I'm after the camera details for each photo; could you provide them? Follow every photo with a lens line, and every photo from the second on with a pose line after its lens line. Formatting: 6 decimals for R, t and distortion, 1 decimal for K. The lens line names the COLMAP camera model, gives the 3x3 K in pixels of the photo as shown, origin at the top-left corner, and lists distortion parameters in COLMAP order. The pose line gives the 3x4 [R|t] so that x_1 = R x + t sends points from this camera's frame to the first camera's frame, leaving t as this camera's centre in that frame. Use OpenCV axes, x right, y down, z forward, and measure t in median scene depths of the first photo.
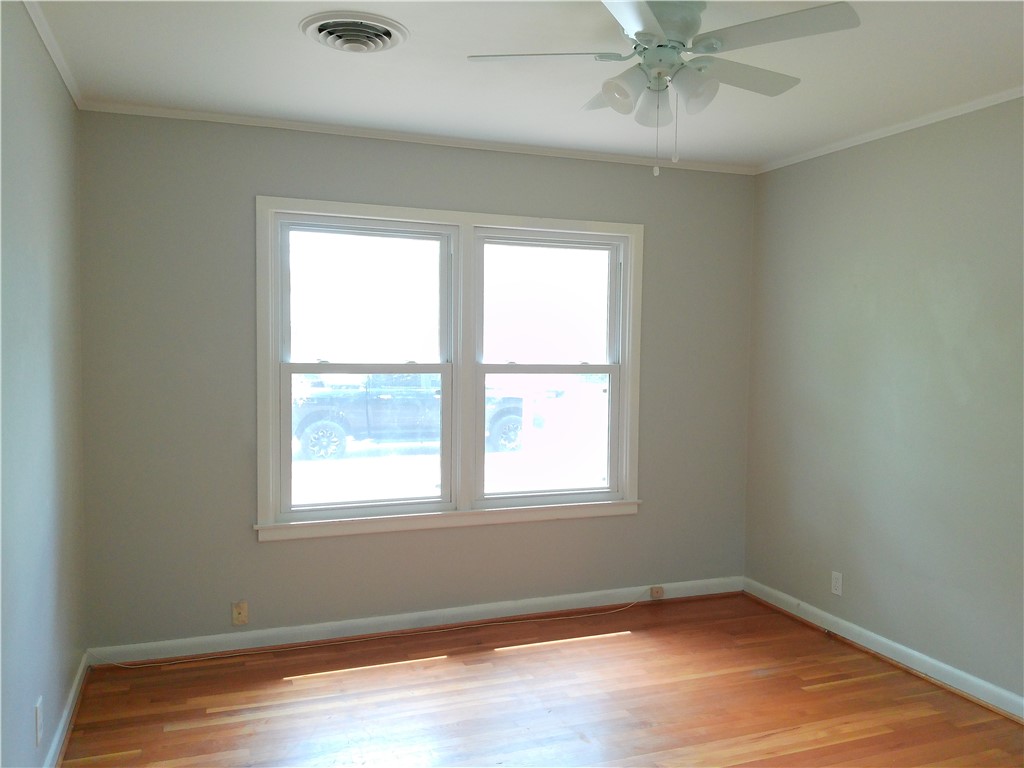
lens RADIAL K [[831.6, 0, 511.8], [0, 831.6, 386.0], [0, 0, 1]] dist [0.062083, -0.124575]
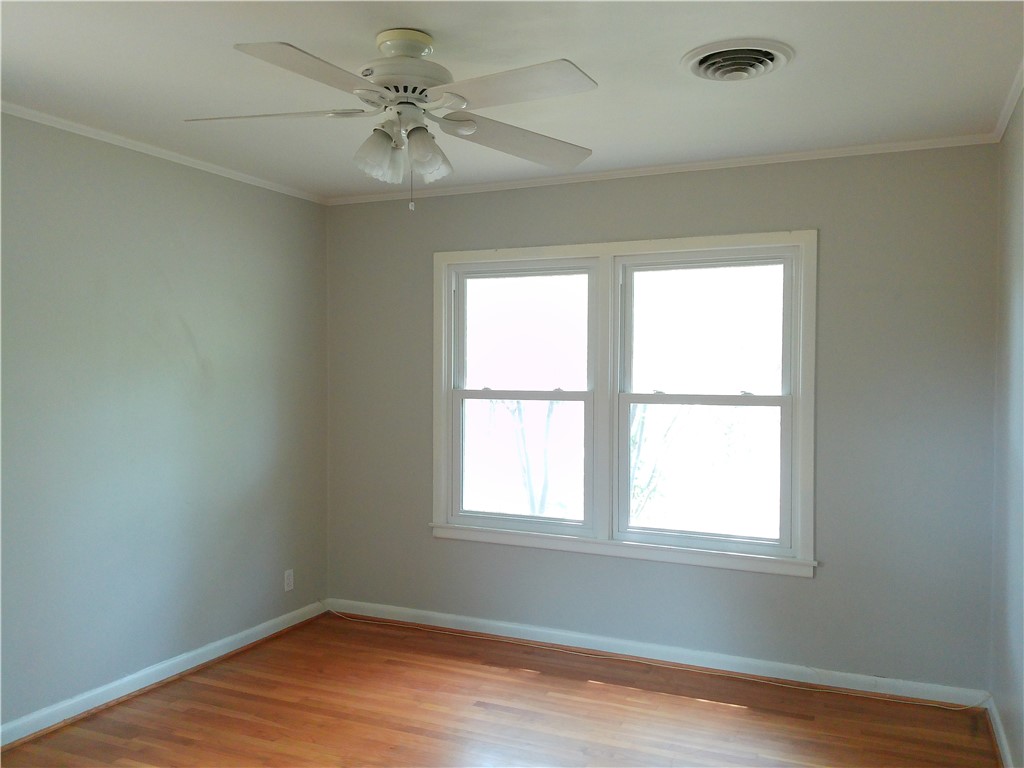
lens RADIAL K [[831.6, 0, 513.5], [0, 831.6, 383.2], [0, 0, 1]] dist [0.062083, -0.124575]
pose [[0.682814, 0.004151, -0.730581, 0.593343], [-0.036804, 0.998910, -0.028722, -0.004659], [0.729665, 0.046501, 0.682222, 0.227614]]
